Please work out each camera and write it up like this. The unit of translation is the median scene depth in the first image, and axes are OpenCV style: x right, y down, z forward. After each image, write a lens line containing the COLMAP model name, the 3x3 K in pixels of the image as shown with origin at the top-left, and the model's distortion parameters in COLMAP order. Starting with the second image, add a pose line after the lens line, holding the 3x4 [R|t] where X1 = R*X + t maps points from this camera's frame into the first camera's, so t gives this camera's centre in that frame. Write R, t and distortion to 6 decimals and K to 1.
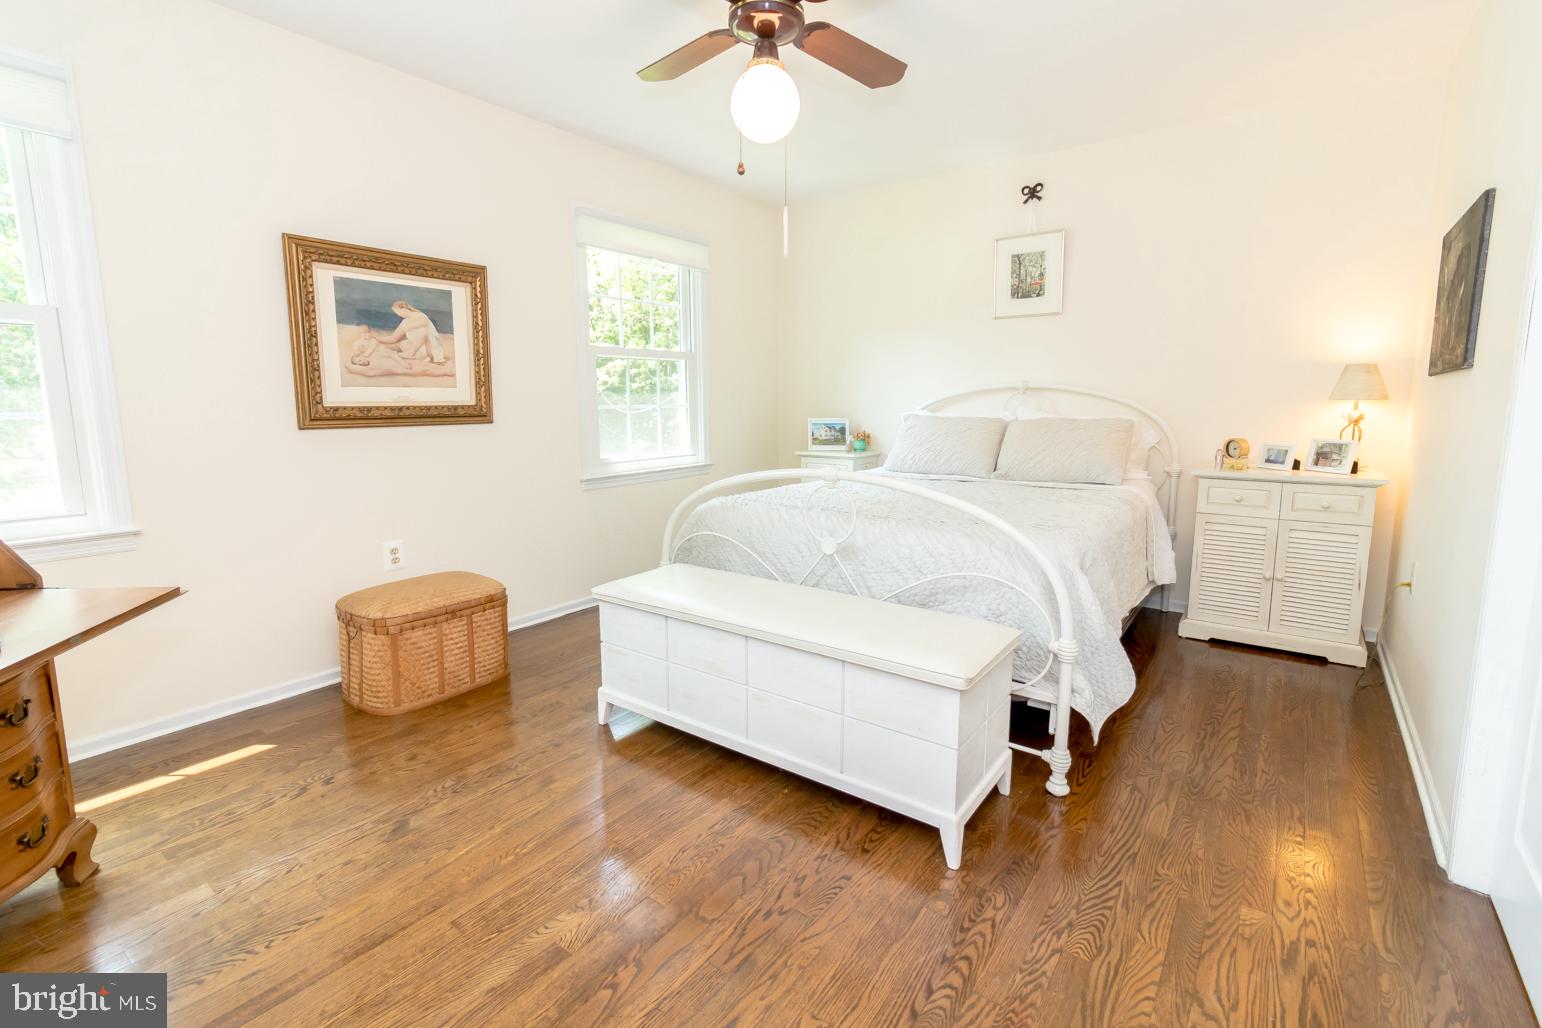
lens RADIAL K [[706.3, 0, 761.4], [0, 706.3, 497.0], [0, 0, 1]] dist [0.001944, 0.000370]
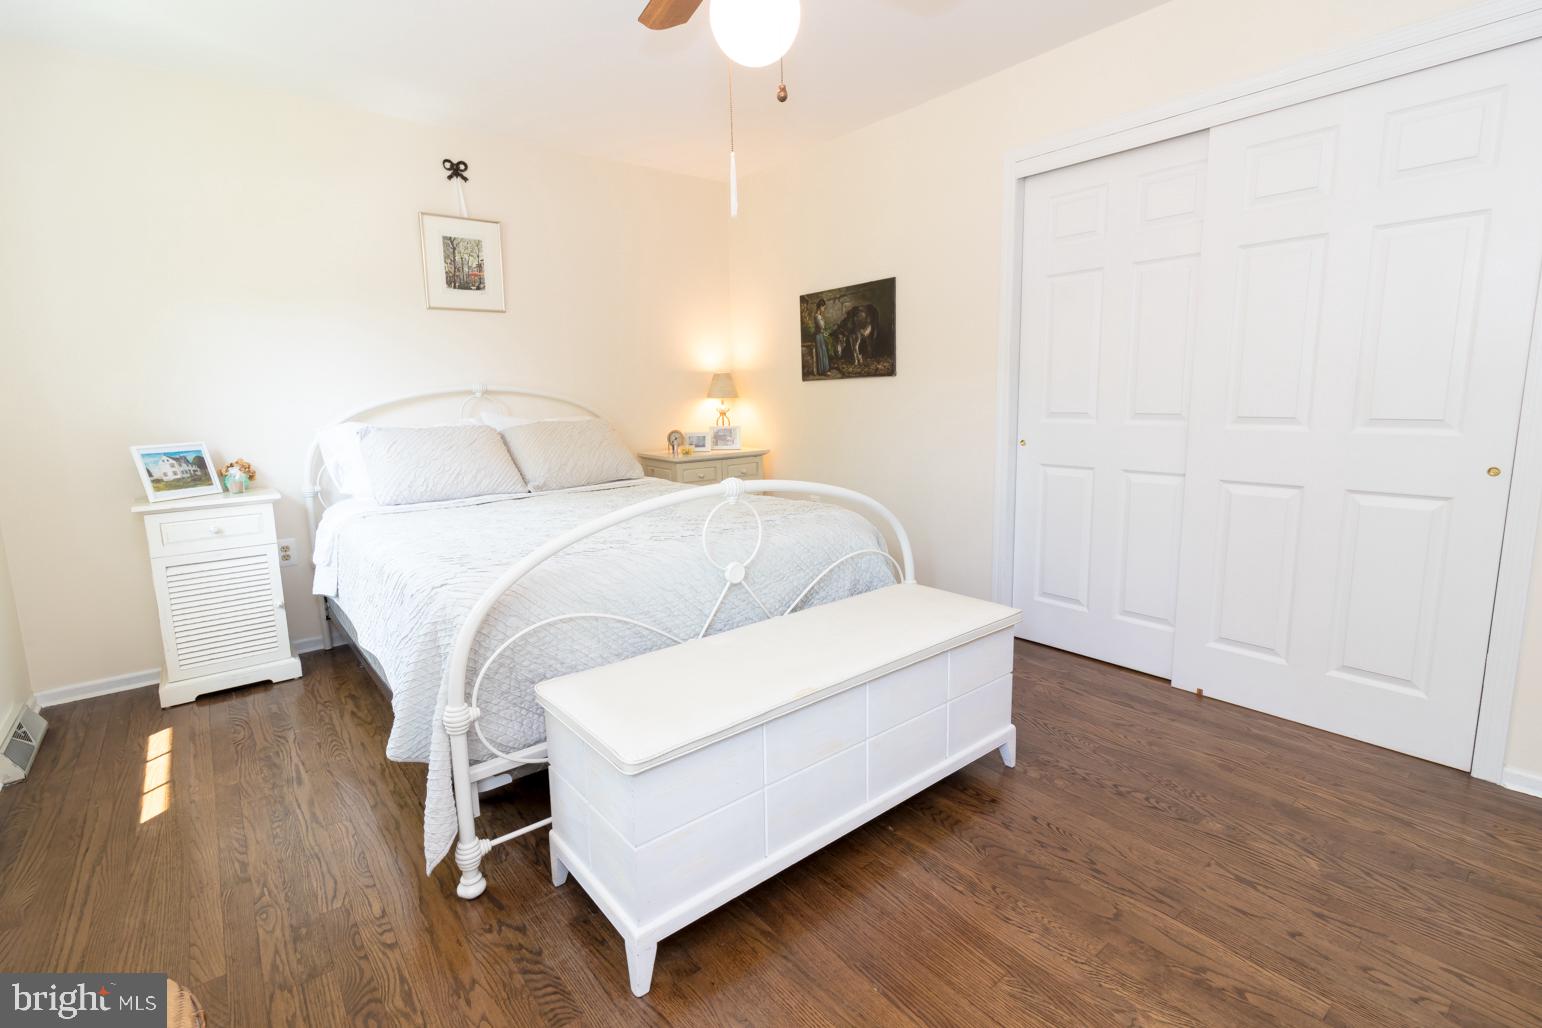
lens RADIAL K [[724.3, 0, 773.6], [0, 724.3, 464.6], [0, 0, 1]] dist [0.114746, -0.075148]
pose [[0.239027, -0.090041, 0.966829, -0.448034], [0.168332, 0.984458, 0.050067, -0.049537], [-0.956311, 0.150781, 0.250469, 0.442366]]
